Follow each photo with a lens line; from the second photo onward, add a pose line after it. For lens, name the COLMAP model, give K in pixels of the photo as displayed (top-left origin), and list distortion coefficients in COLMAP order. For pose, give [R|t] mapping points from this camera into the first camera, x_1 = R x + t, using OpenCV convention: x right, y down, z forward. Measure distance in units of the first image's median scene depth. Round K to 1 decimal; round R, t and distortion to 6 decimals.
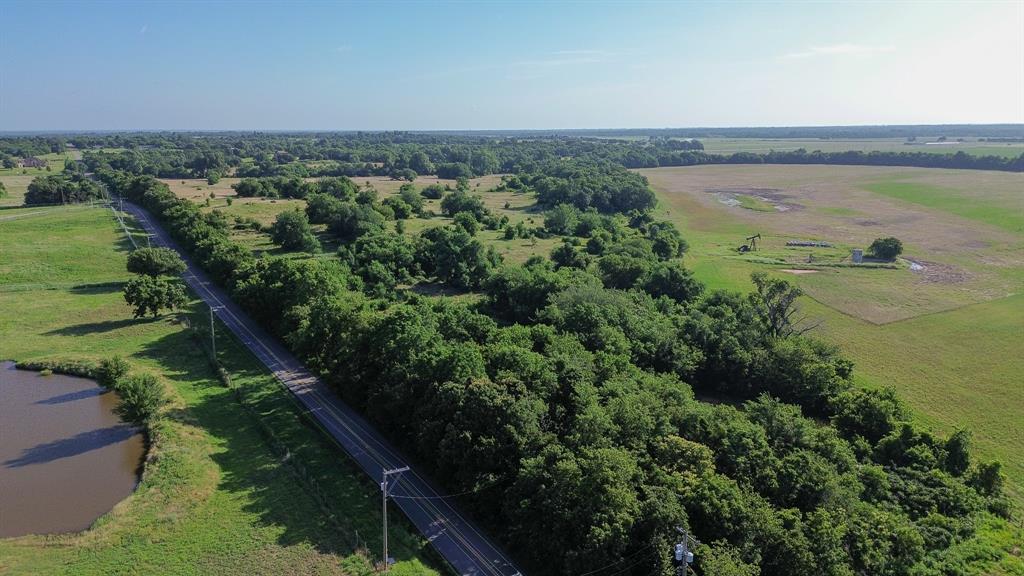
lens RADIAL K [[722.8, 0, 512.0], [0, 722.8, 288.0], [0, 0, 1]] dist [0.074554, -0.073790]
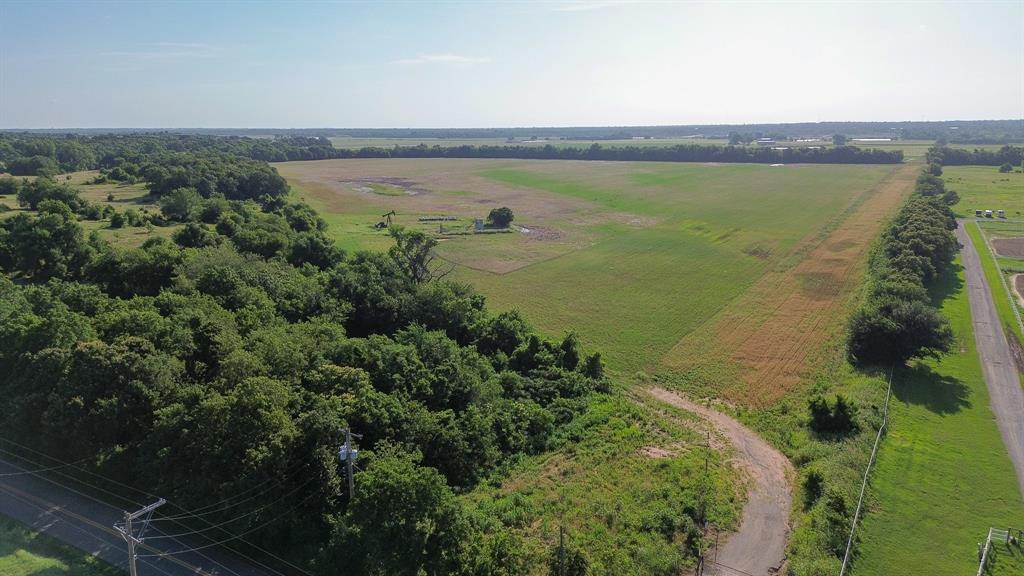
lens RADIAL K [[720.7, 0, 512.0], [0, 720.7, 288.0], [0, 0, 1]] dist [0.099683, -0.100643]
pose [[0.881838, -0.101712, 0.460453, -0.000028], [0.102613, 0.994452, 0.023151, 0.045277], [-0.460253, 0.026833, 0.887382, 0.005987]]
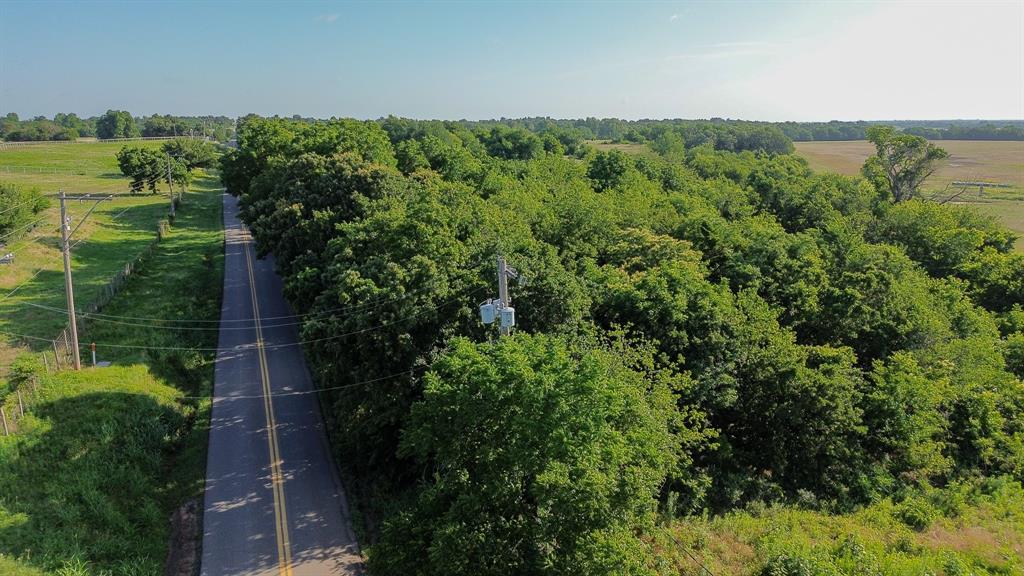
lens RADIAL K [[722.8, 0, 512.0], [0, 722.8, 288.0], [0, 0, 1]] dist [0.074554, -0.073790]
pose [[0.979785, 0.047585, -0.194311, 0.104034], [-0.046600, 0.998867, 0.009640, 0.109434], [0.194550, -0.000391, 0.980893, 0.179877]]
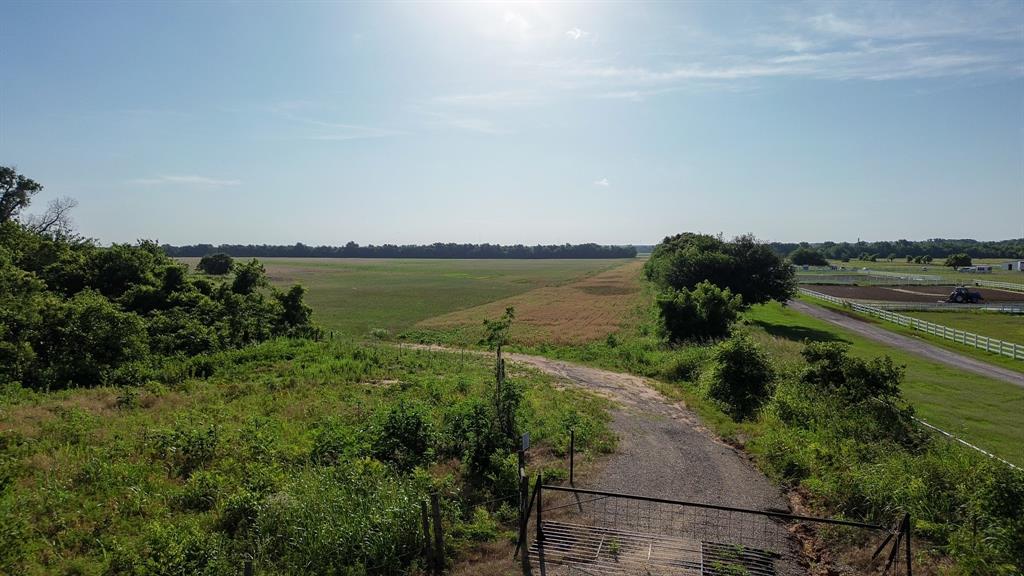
lens RADIAL K [[720.7, 0, 512.0], [0, 720.7, 288.0], [0, 0, 1]] dist [0.099683, -0.100643]
pose [[0.686095, -0.033066, 0.726760, 0.157219], [0.153907, 0.982954, -0.100573, 0.168708], [-0.711046, 0.180856, 0.679488, 0.207254]]
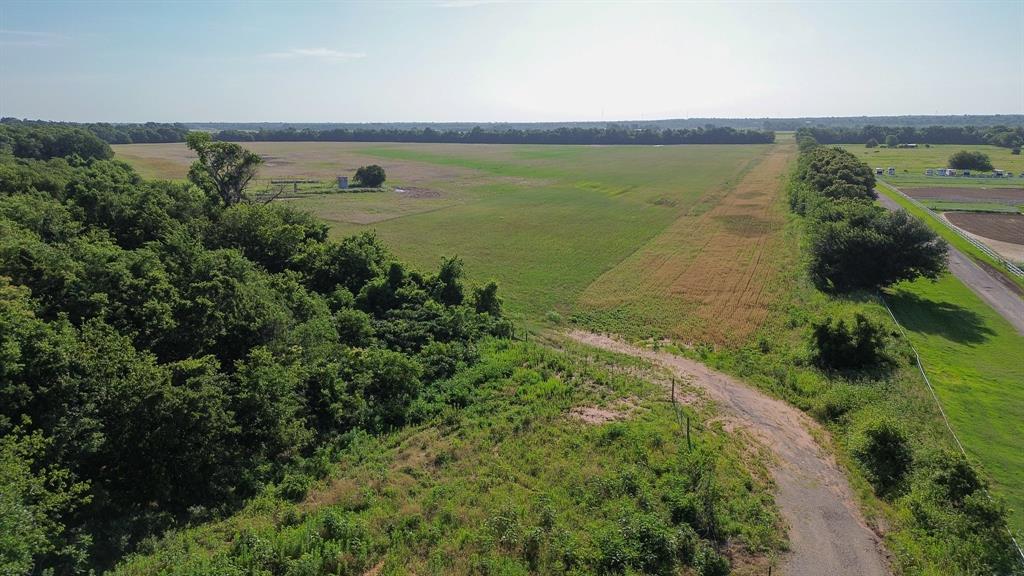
lens RADIAL K [[720.7, 0, 512.0], [0, 720.7, 288.0], [0, 0, 1]] dist [0.099683, -0.100643]
pose [[0.795771, -0.131041, 0.591251, 0.103965], [0.129926, 0.990517, 0.044663, 0.105988], [-0.591497, 0.041277, 0.805250, 0.174974]]
